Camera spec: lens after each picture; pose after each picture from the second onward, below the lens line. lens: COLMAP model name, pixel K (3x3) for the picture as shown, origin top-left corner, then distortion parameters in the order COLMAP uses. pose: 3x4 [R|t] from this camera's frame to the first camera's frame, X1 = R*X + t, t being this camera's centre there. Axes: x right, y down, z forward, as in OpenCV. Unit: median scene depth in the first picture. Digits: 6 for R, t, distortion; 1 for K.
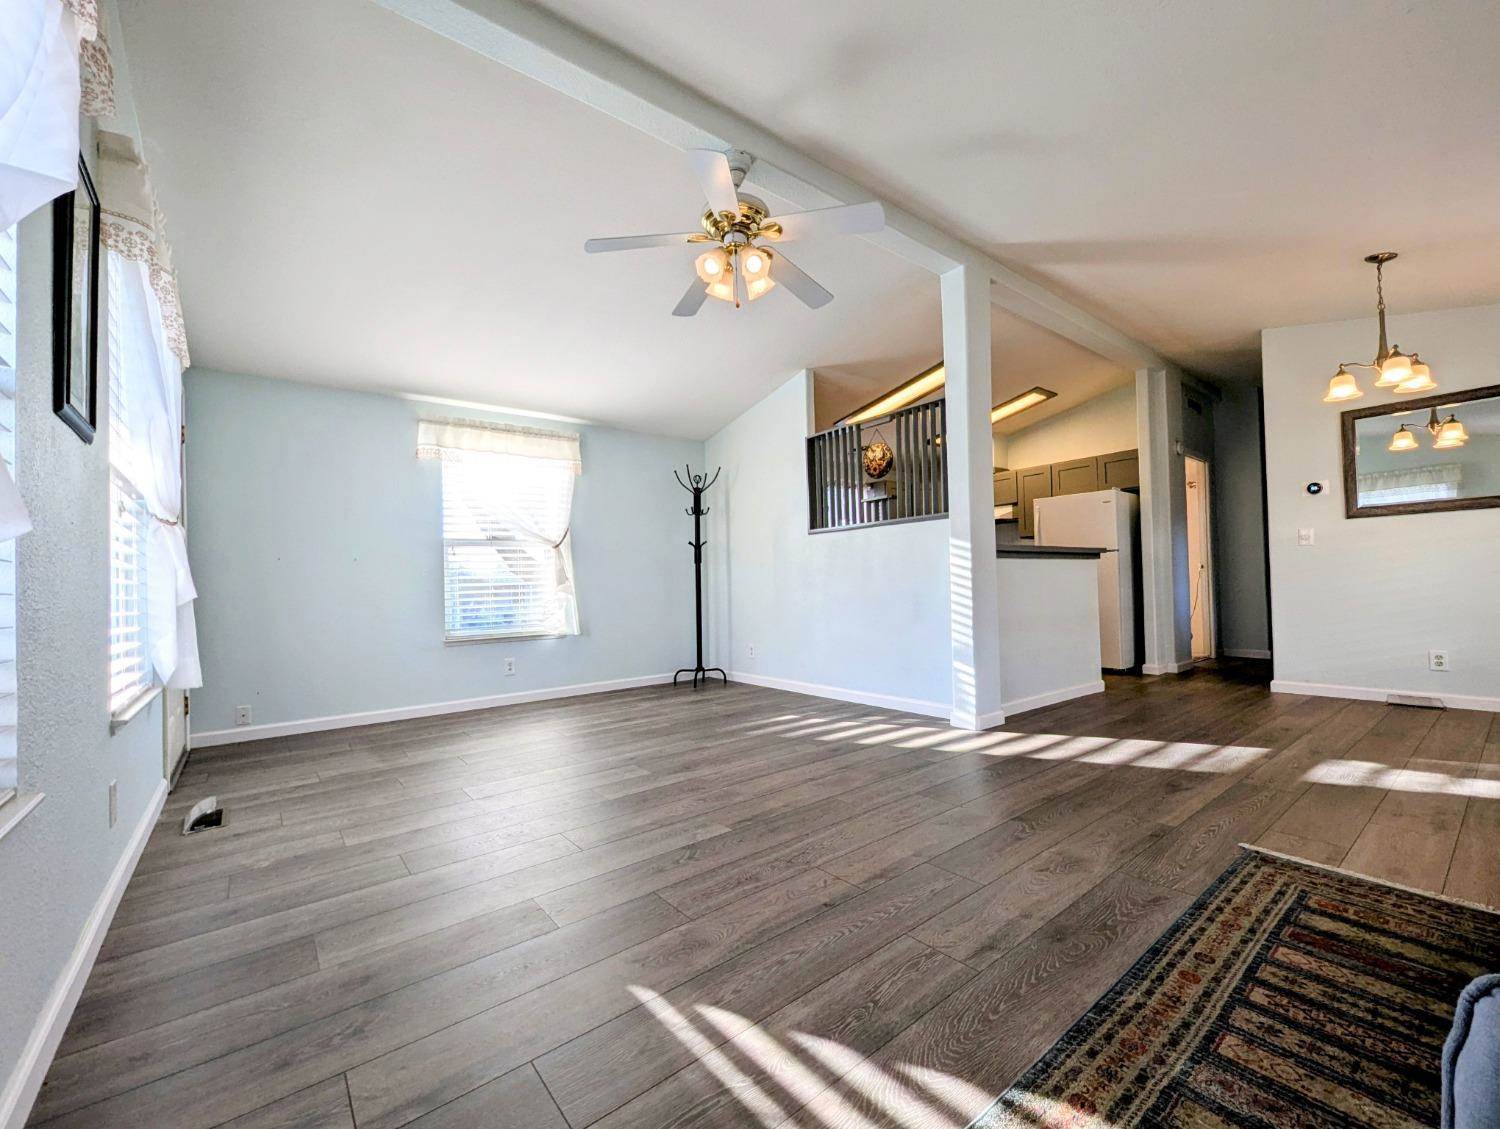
lens RADIAL K [[623.6, 0, 759.8], [0, 623.6, 573.8], [0, 0, 1]] dist [-0.003176, 0.000217]
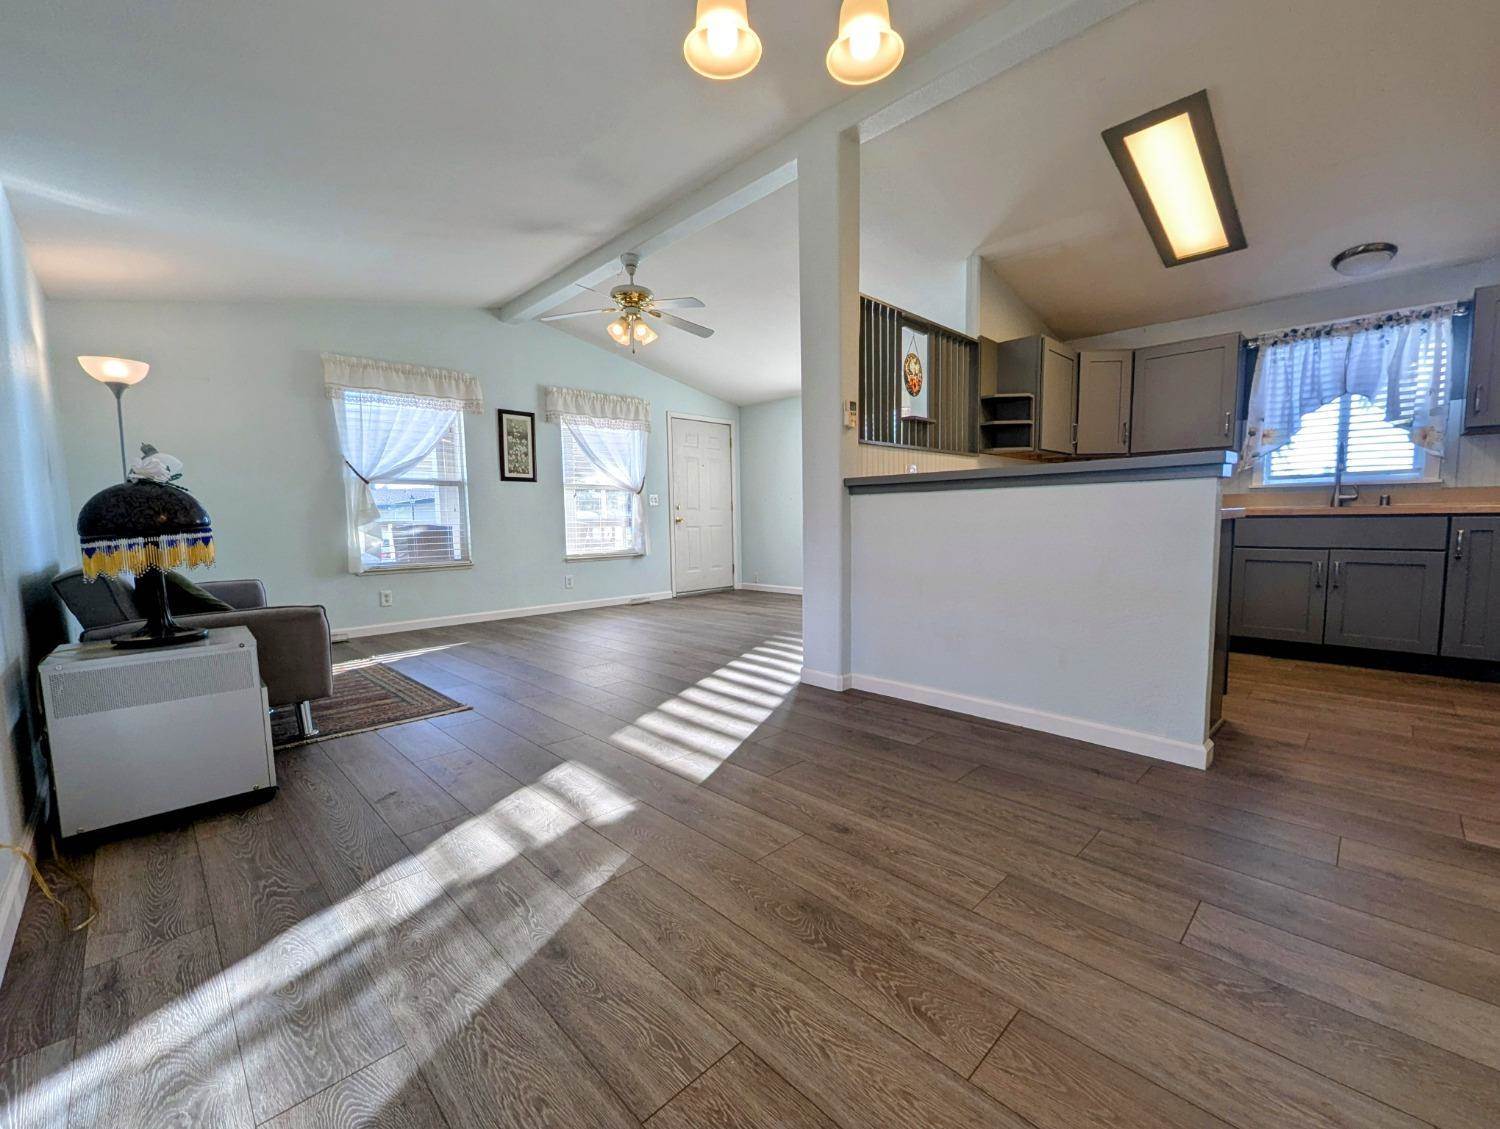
lens RADIAL K [[623.6, 0, 751.8], [0, 623.6, 577.8], [0, 0, 1]] dist [-0.003176, 0.000217]
pose [[0.104244, 0.119760, -0.987315, 2.496062], [0.033168, 0.991753, 0.123800, -0.053305], [0.993999, -0.045653, 0.099412, 1.656763]]
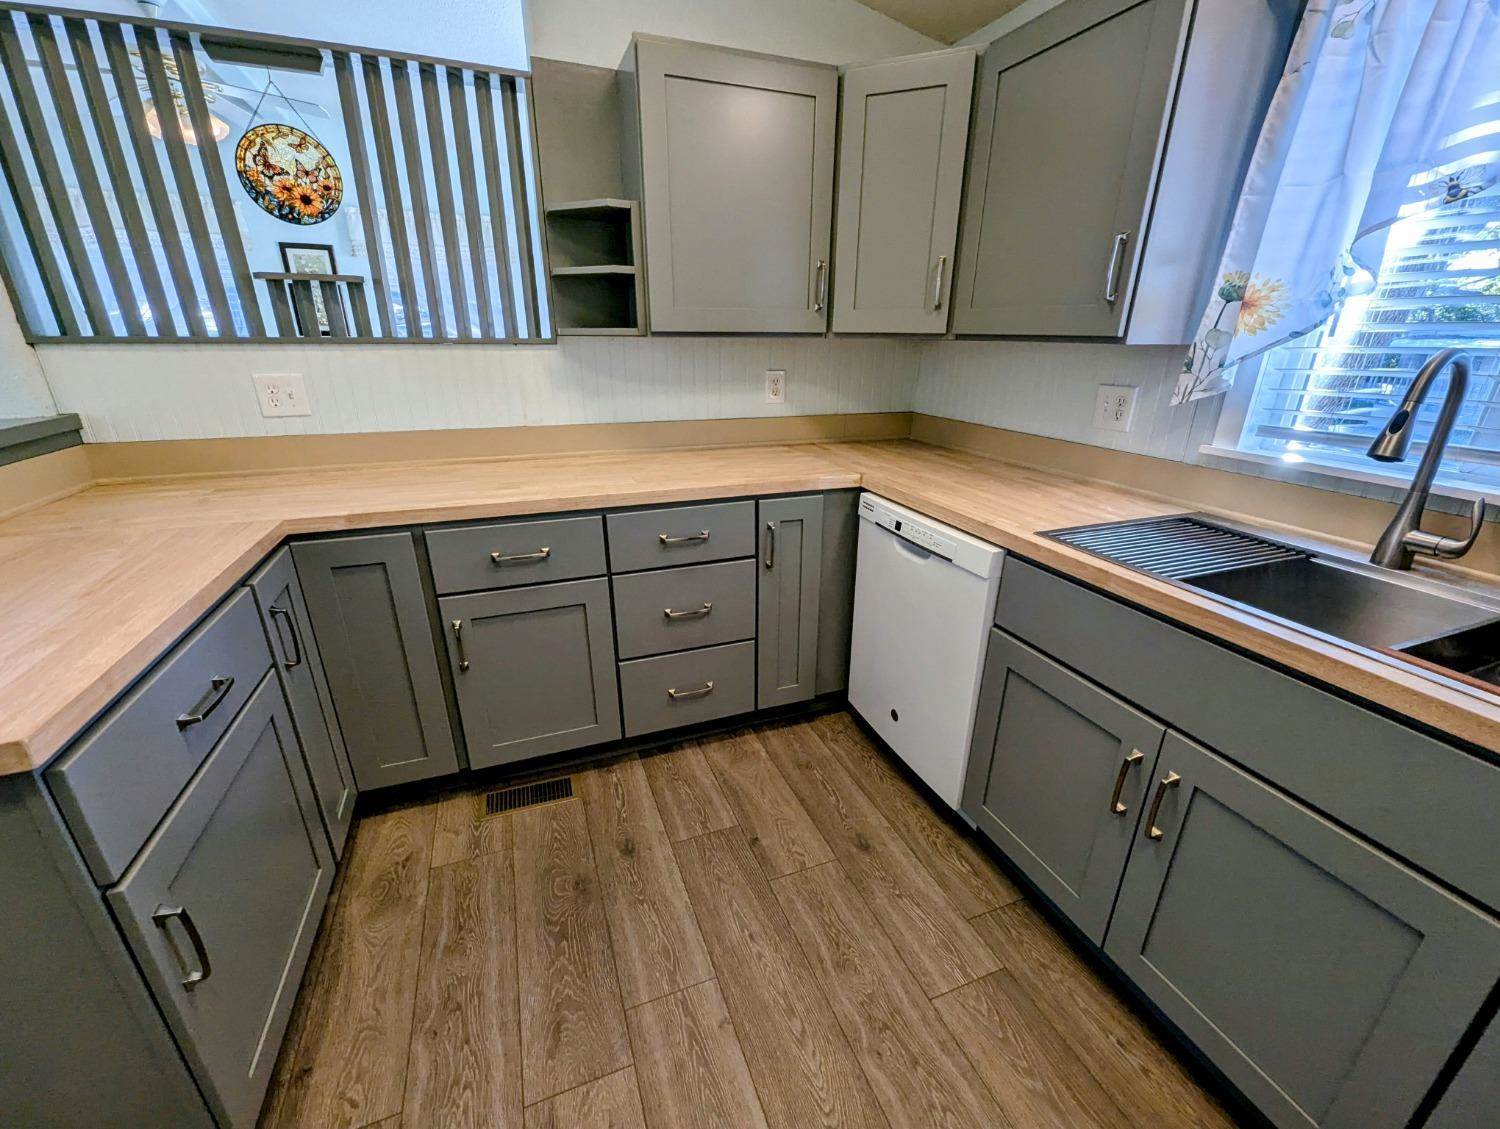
lens RADIAL K [[623.6, 0, 761.2], [0, 623.6, 575.8], [0, 0, 1]] dist [-0.003176, 0.000217]
pose [[-0.292588, 0.368087, -0.882555, 1.330899], [0.018646, 0.924965, 0.379593, -0.217237], [0.956057, 0.094608, -0.277498, 3.456543]]
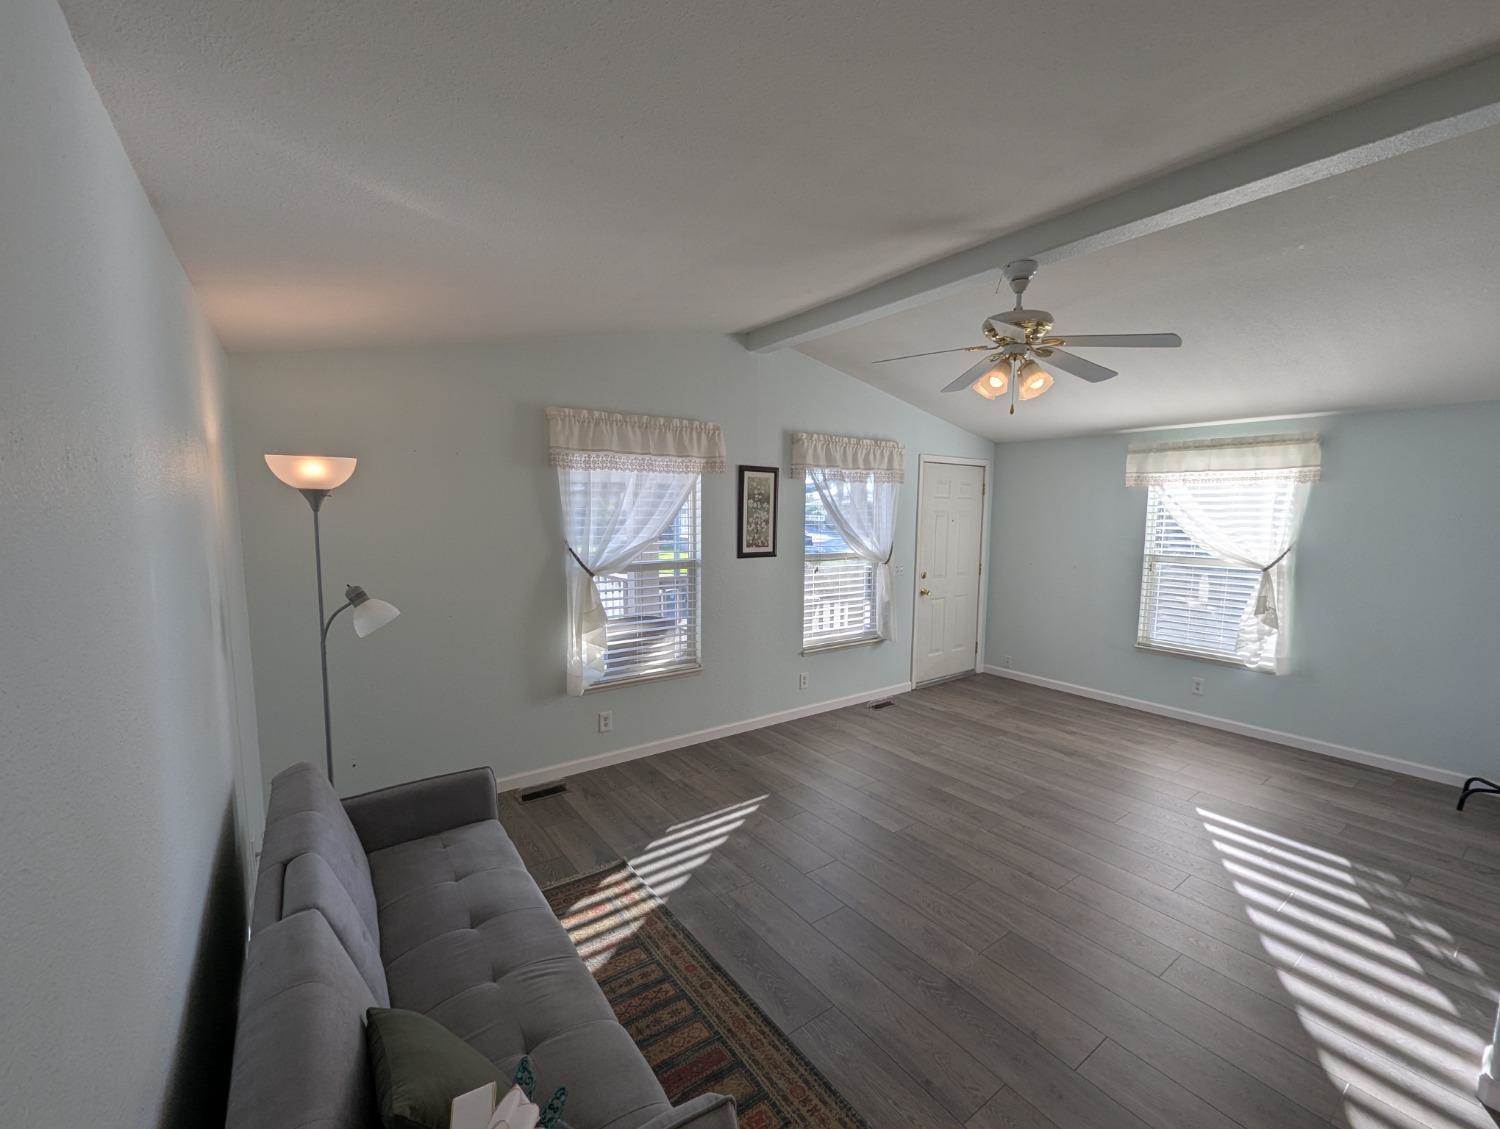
lens RADIAL K [[623.6, 0, 749.9], [0, 623.6, 574.9], [0, 0, 1]] dist [-0.003176, 0.000217]
pose [[-0.052076, 0.134810, -0.989502, 1.588428], [0.013275, 0.990852, 0.134295, -0.454044], [0.998555, -0.006142, -0.053389, 0.903400]]
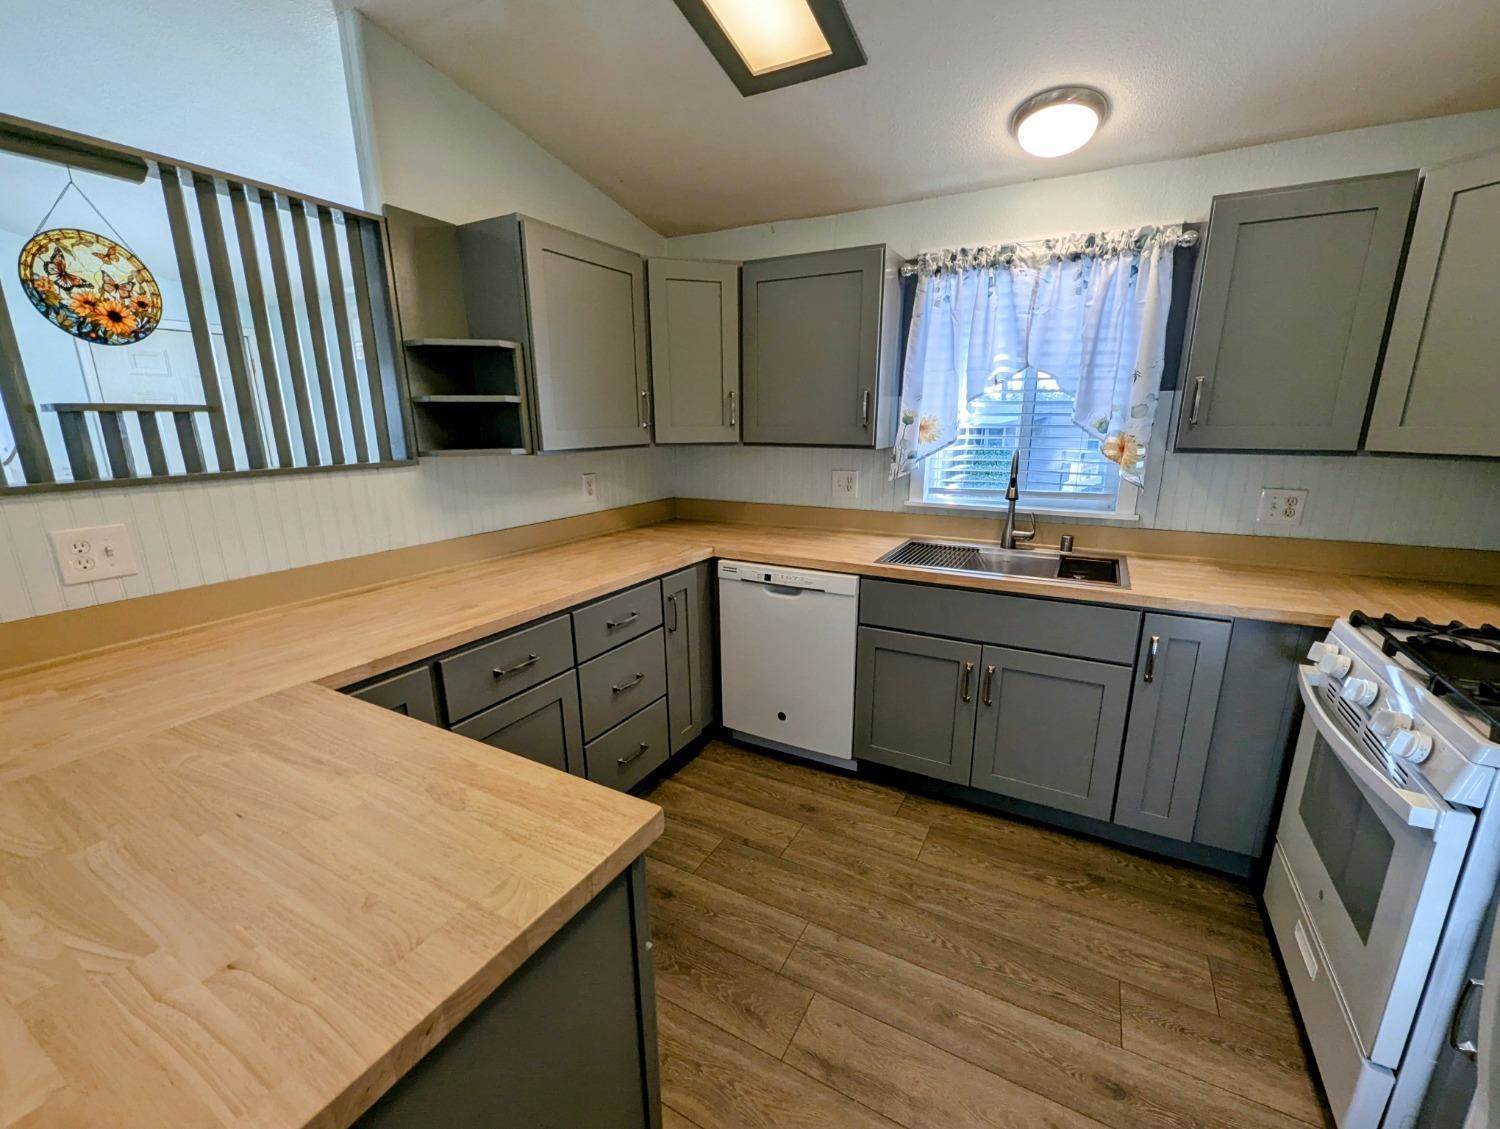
lens RADIAL K [[623.6, 0, 755.8], [0, 623.6, 575.9], [0, 0, 1]] dist [-0.003176, 0.000217]
pose [[0.389517, 0.252496, -0.885733, 1.577547], [0.012699, 0.960124, 0.279287, -0.300528], [0.920932, -0.120035, 0.370778, 2.856837]]
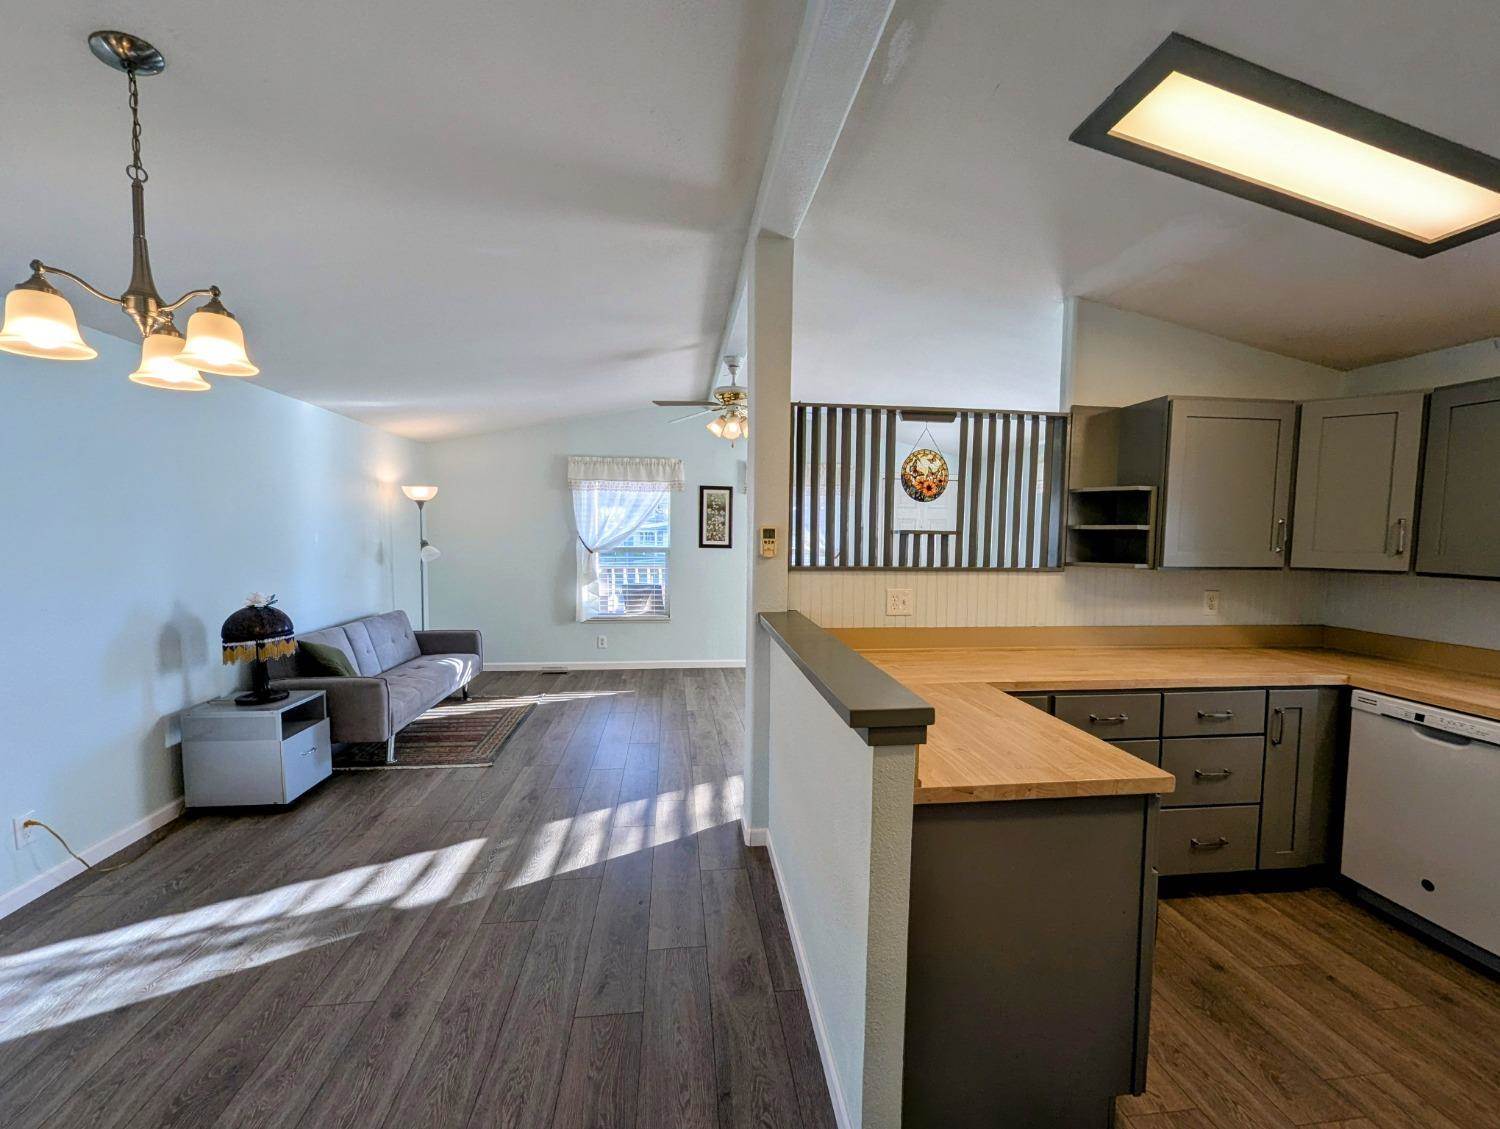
lens RADIAL K [[623.6, 0, 753.9], [0, 623.6, 575.4], [0, 0, 1]] dist [-0.003176, 0.000217]
pose [[-0.523881, 0.081277, -0.847905, 2.094976], [0.020218, 0.996343, 0.083014, -0.326840], [0.851552, 0.026346, -0.523608, 2.898954]]
